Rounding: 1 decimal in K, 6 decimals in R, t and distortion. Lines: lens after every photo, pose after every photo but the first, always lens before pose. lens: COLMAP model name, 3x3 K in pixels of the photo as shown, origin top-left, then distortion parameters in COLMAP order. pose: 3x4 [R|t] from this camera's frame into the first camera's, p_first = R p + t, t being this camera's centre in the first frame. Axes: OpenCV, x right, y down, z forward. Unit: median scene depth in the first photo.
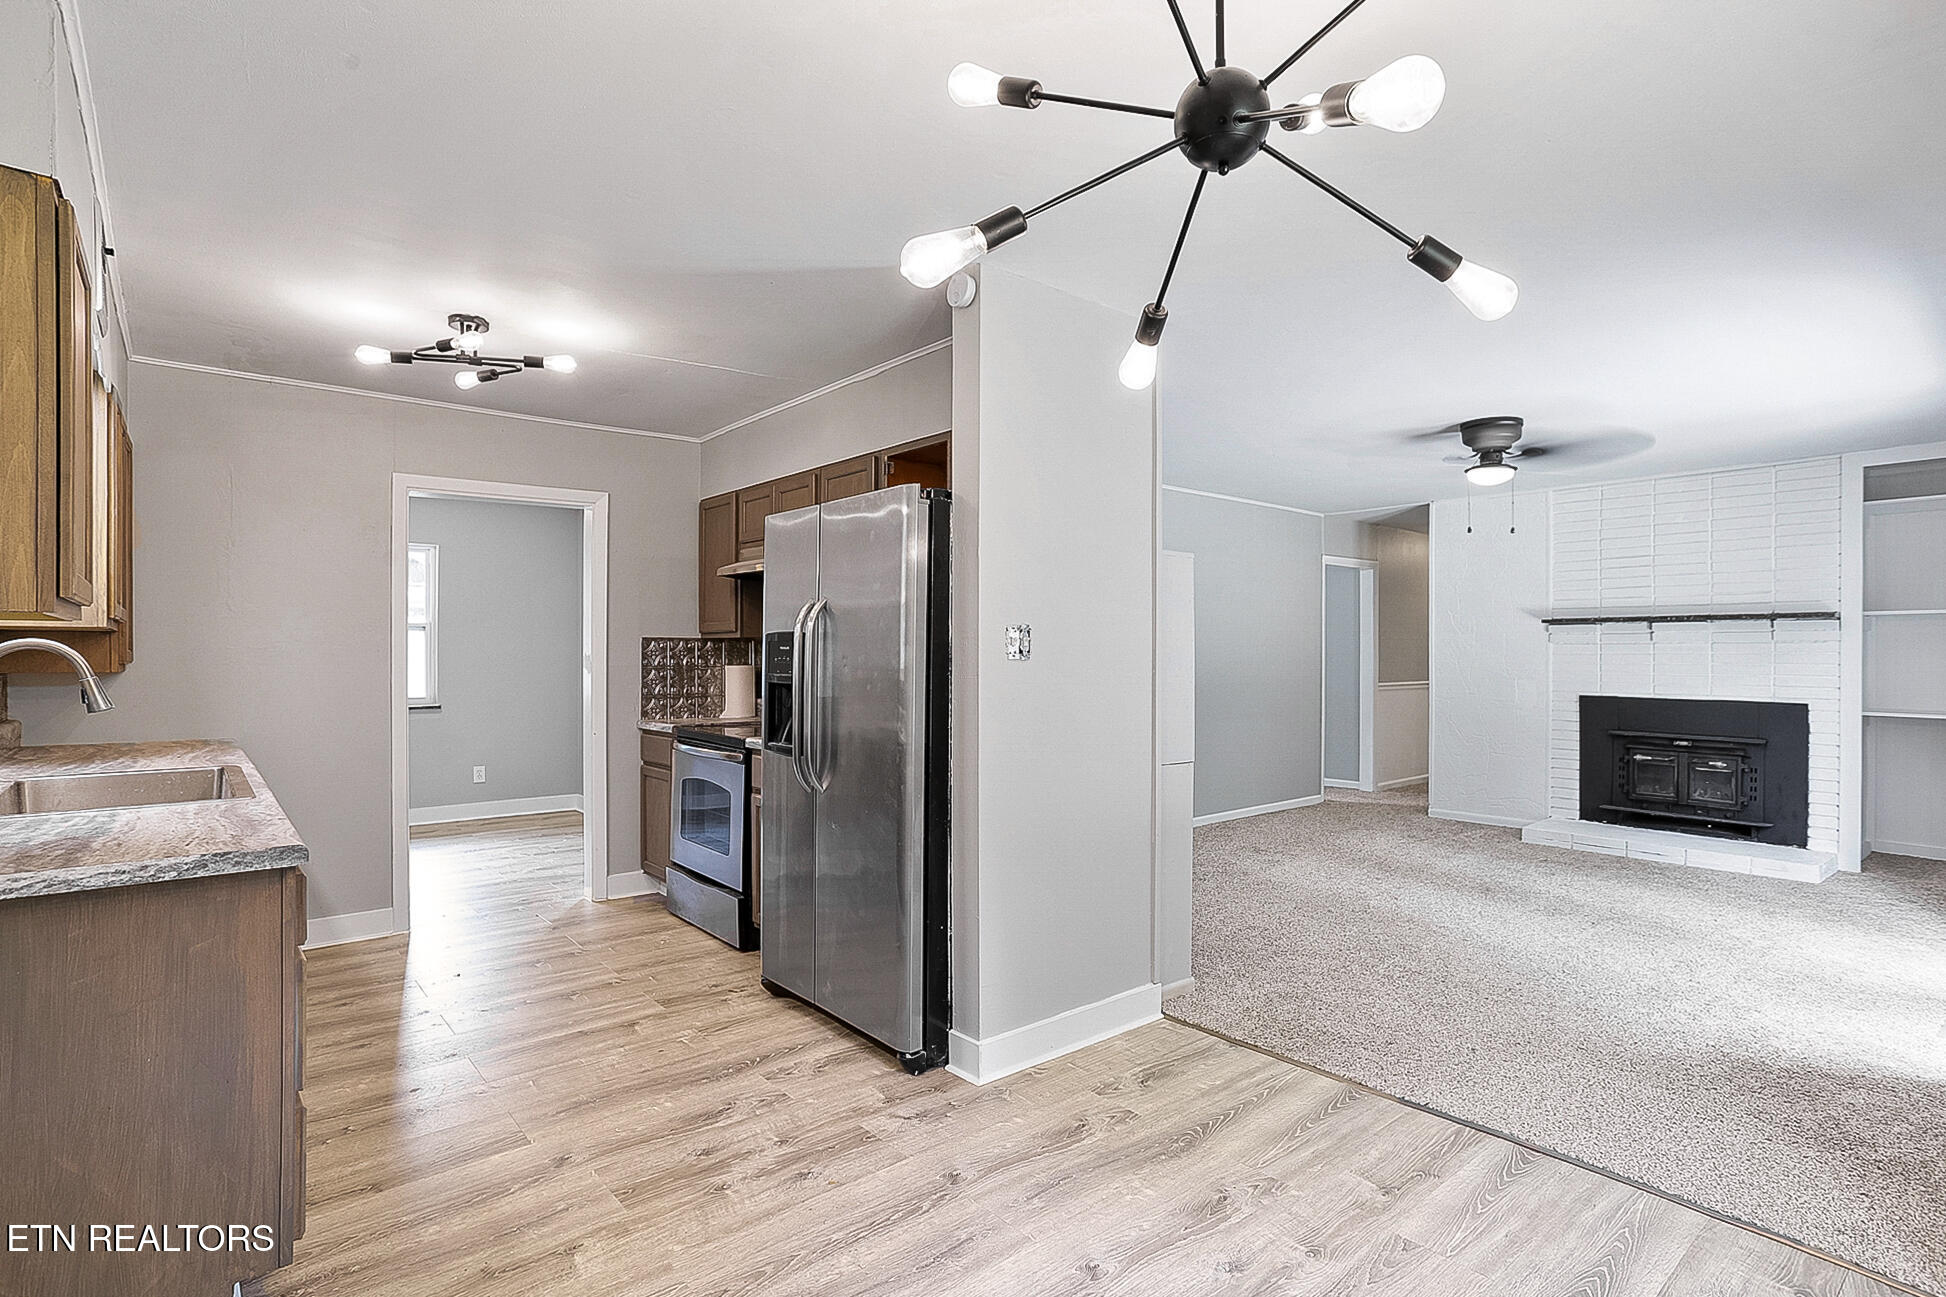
lens RADIAL K [[959.4, 0, 988.6], [0, 959.4, 643.3], [0, 0, 1]] dist [-0.041941, 0.023492]
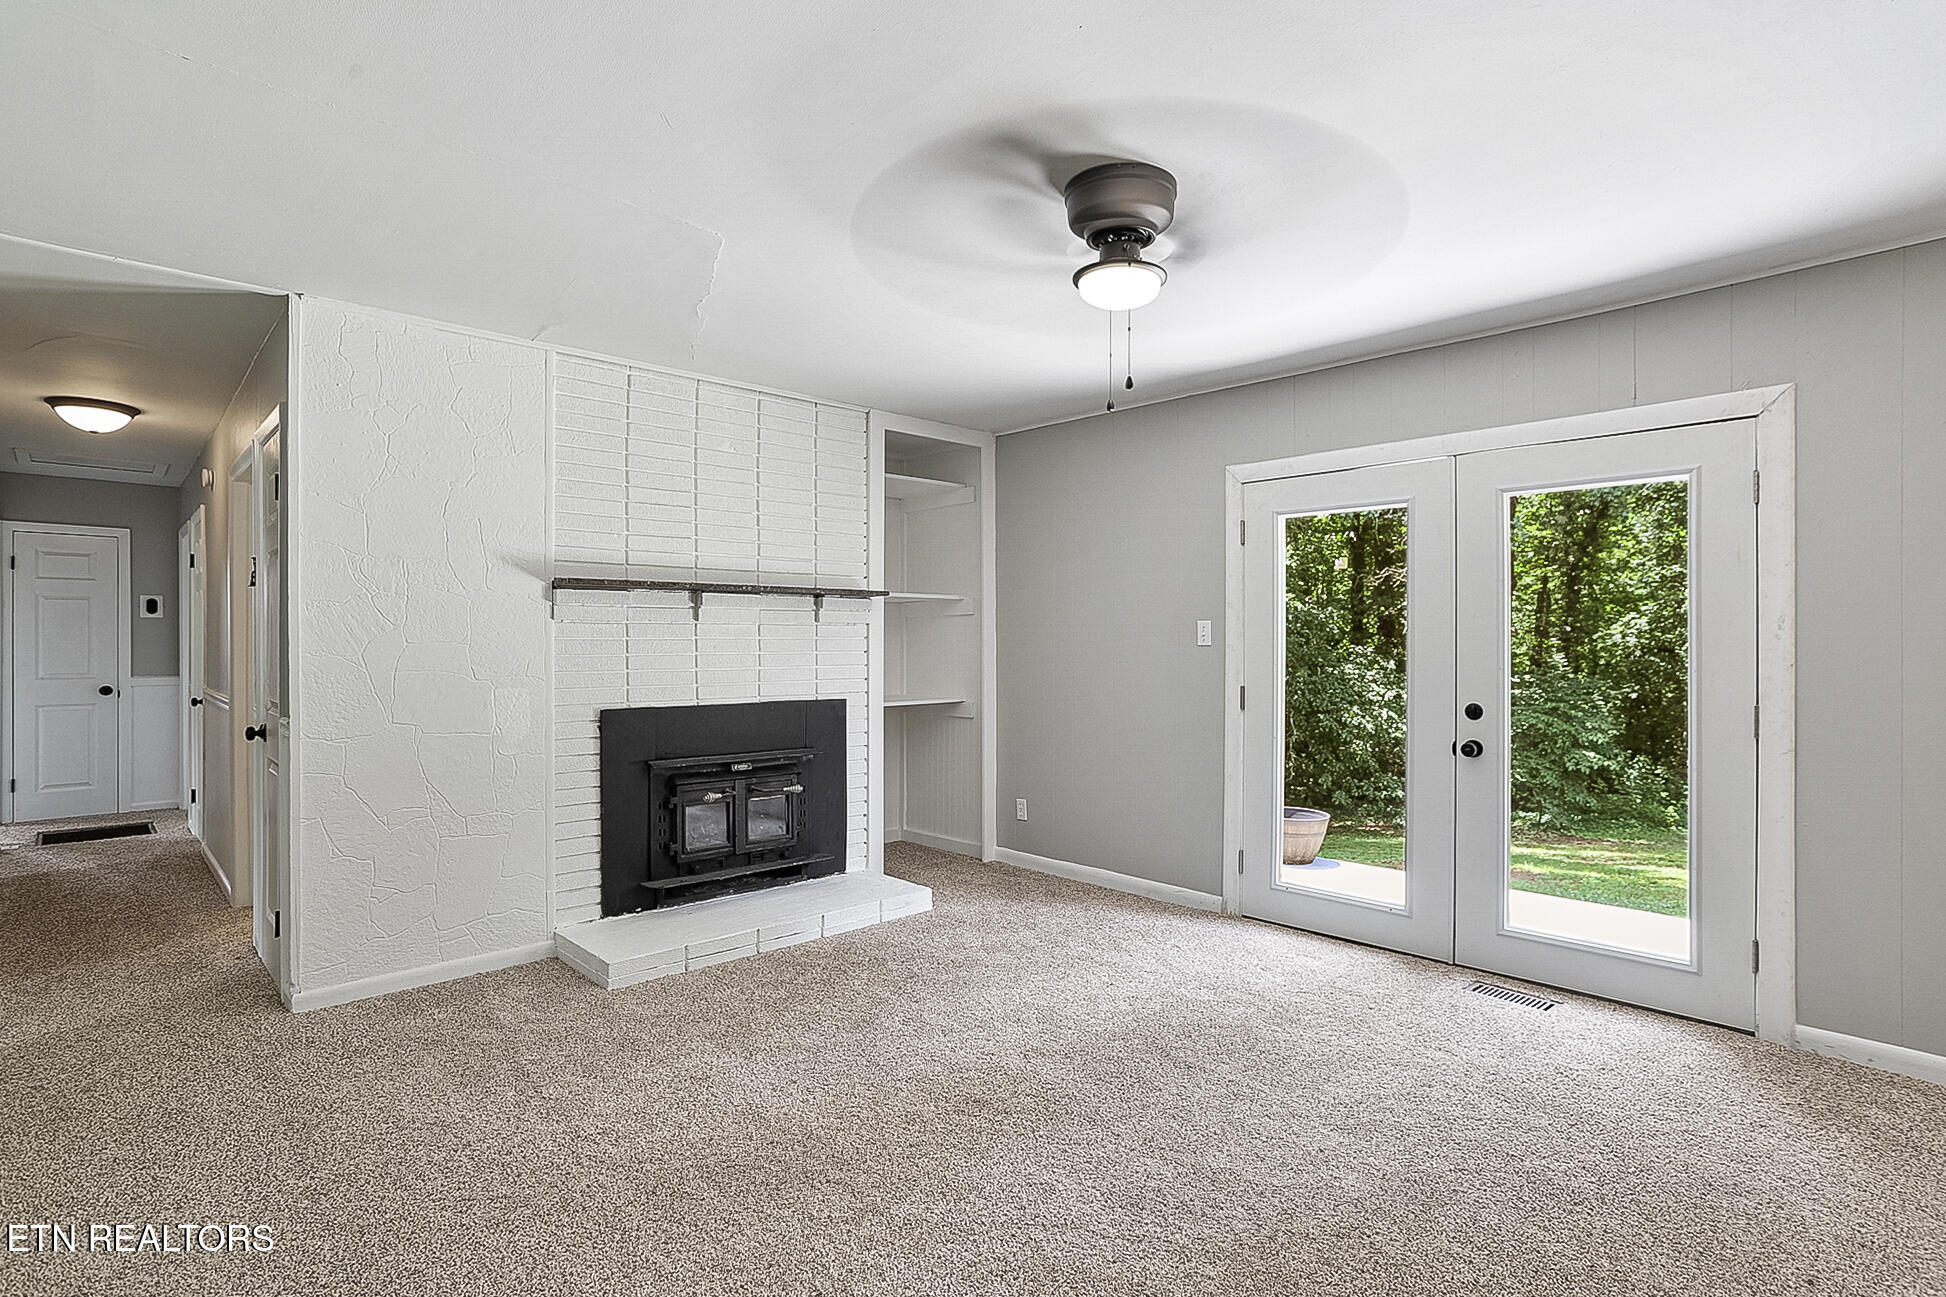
lens RADIAL K [[959.4, 0, 988.6], [0, 959.4, 643.3], [0, 0, 1]] dist [-0.041941, 0.023492]
pose [[-0.059324, -0.009587, 0.998193, 0.015286], [-0.012062, 0.999888, 0.008886, 0.005289], [-0.998166, -0.011513, -0.059433, 0.867011]]
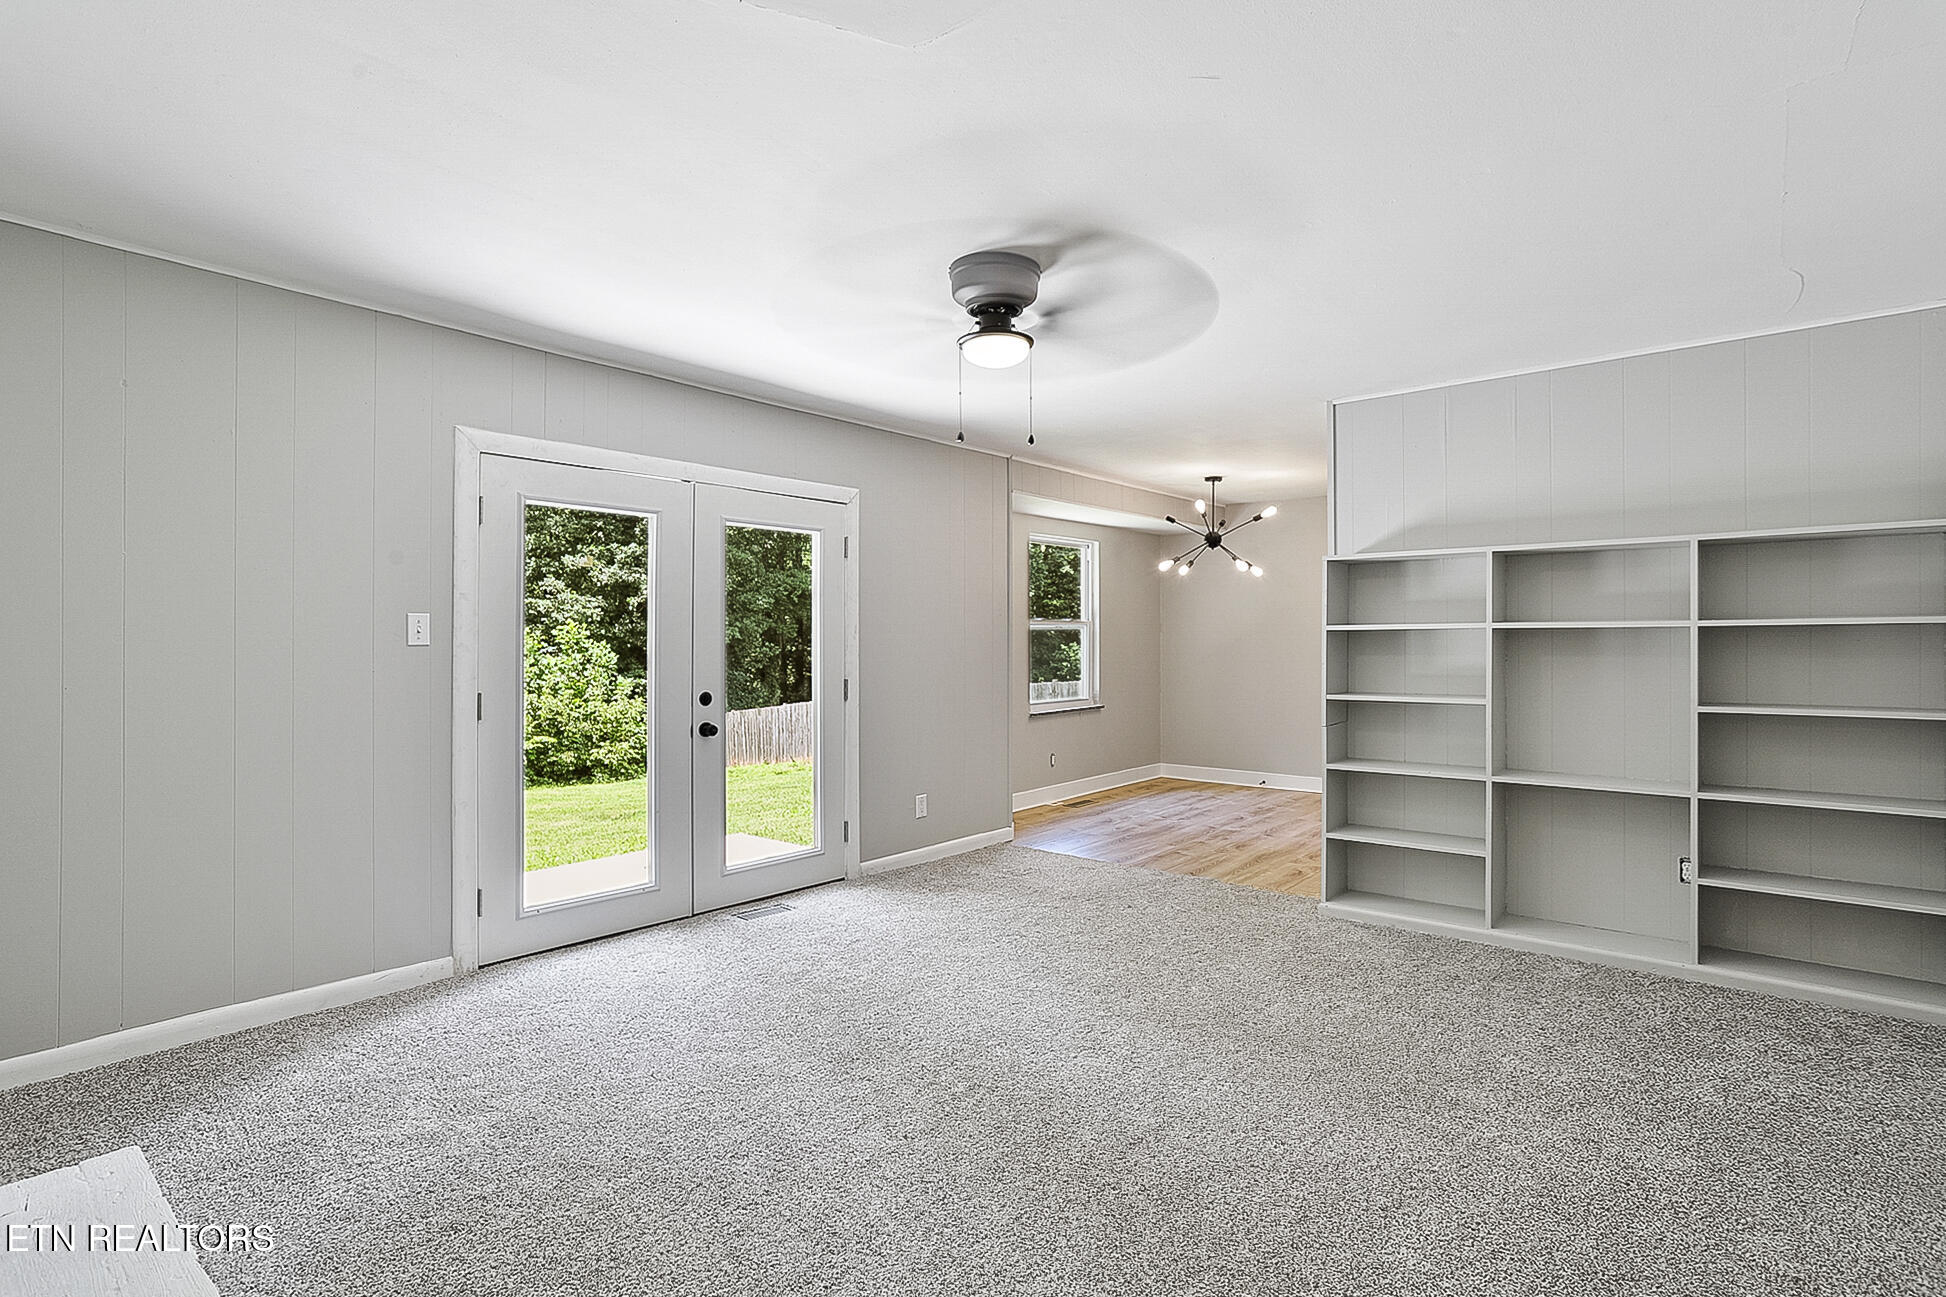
lens RADIAL K [[959.4, 0, 988.6], [0, 959.4, 643.3], [0, 0, 1]] dist [-0.041941, 0.023492]
pose [[-0.985759, -0.009589, -0.167892, 0.501827], [-0.008120, 0.999923, -0.009432, 0.012973], [0.167969, -0.007934, -0.985760, 1.274453]]
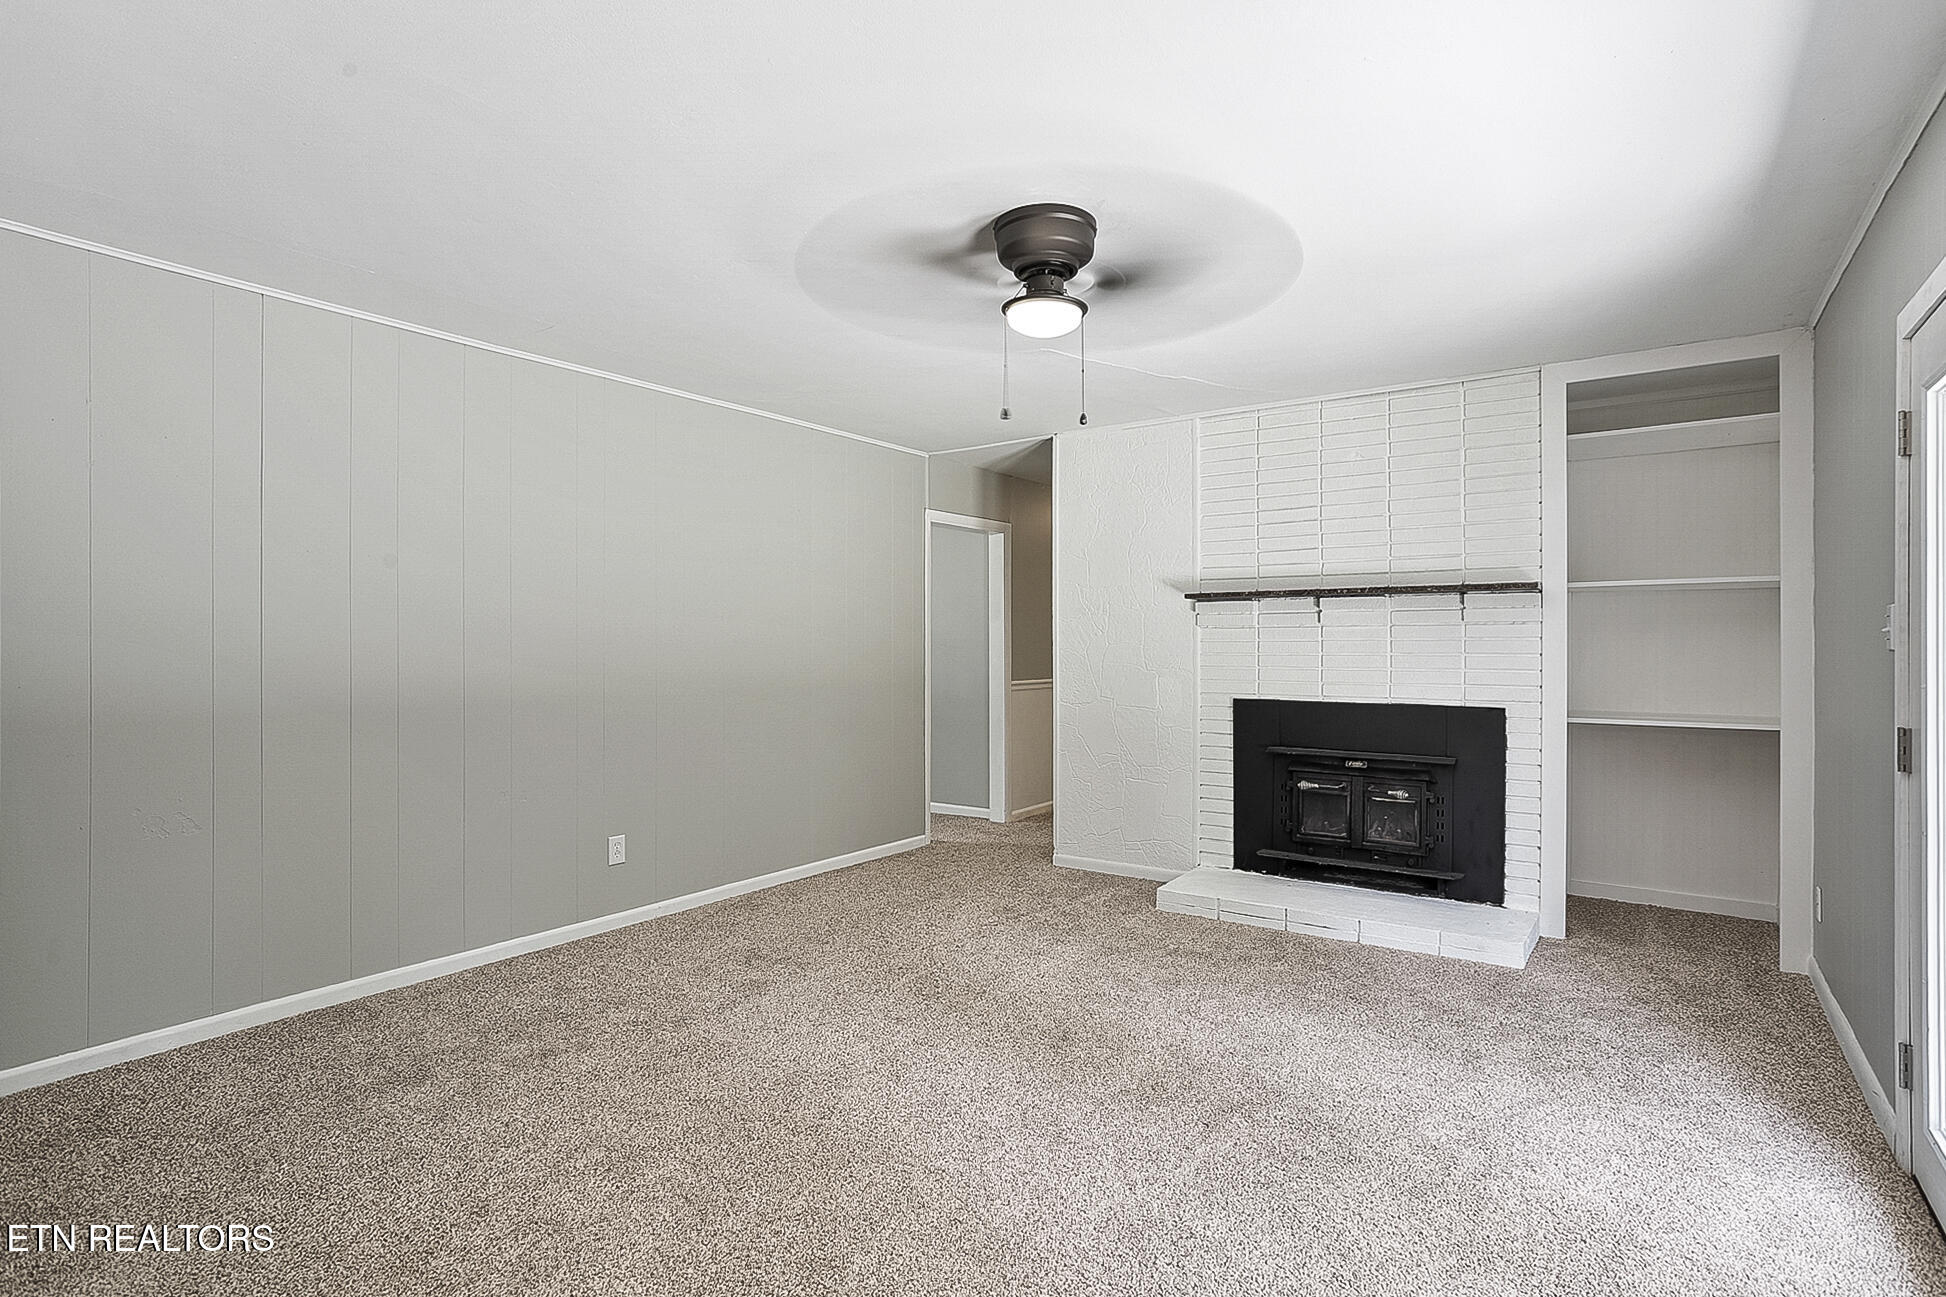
lens RADIAL K [[959.4, 0, 988.6], [0, 959.4, 643.3], [0, 0, 1]] dist [-0.041941, 0.023492]
pose [[0.966238, -0.009237, 0.257486, 0.277237], [0.005821, 0.999885, 0.014025, 0.001162], [-0.257586, -0.012052, 0.966180, 0.369814]]
